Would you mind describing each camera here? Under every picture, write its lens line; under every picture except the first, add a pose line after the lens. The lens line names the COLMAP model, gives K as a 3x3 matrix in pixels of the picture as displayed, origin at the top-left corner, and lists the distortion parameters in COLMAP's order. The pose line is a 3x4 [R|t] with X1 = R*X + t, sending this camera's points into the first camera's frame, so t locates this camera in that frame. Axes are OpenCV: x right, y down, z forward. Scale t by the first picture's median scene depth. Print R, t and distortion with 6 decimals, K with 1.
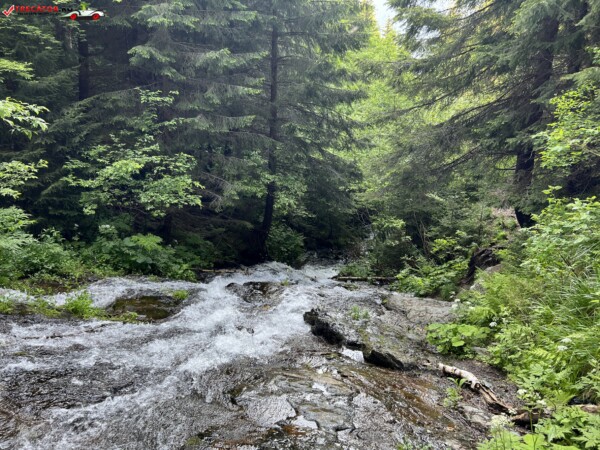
lens RADIAL K [[448.6, 0, 304.9], [0, 448.6, 224.8], [0, 0, 1]] dist [0.044186, -0.048898]
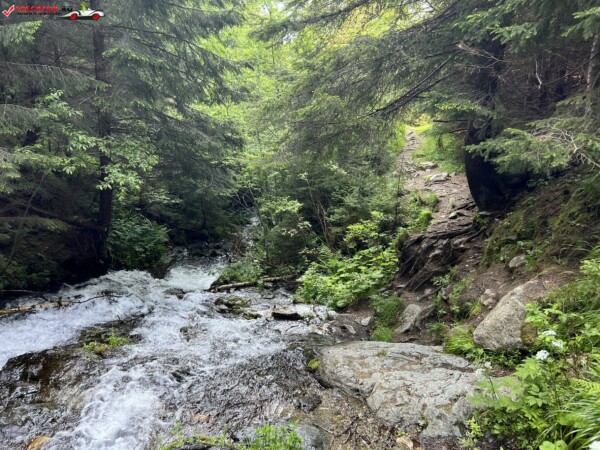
lens RADIAL K [[448.6, 0, 300.7], [0, 448.6, 229.1], [0, 0, 1]] dist [0.044186, -0.048898]
pose [[0.963464, -0.068153, 0.259020, 0.026675], [0.055213, 0.996851, 0.056917, -0.007459], [-0.262083, -0.040536, 0.964193, 0.324989]]
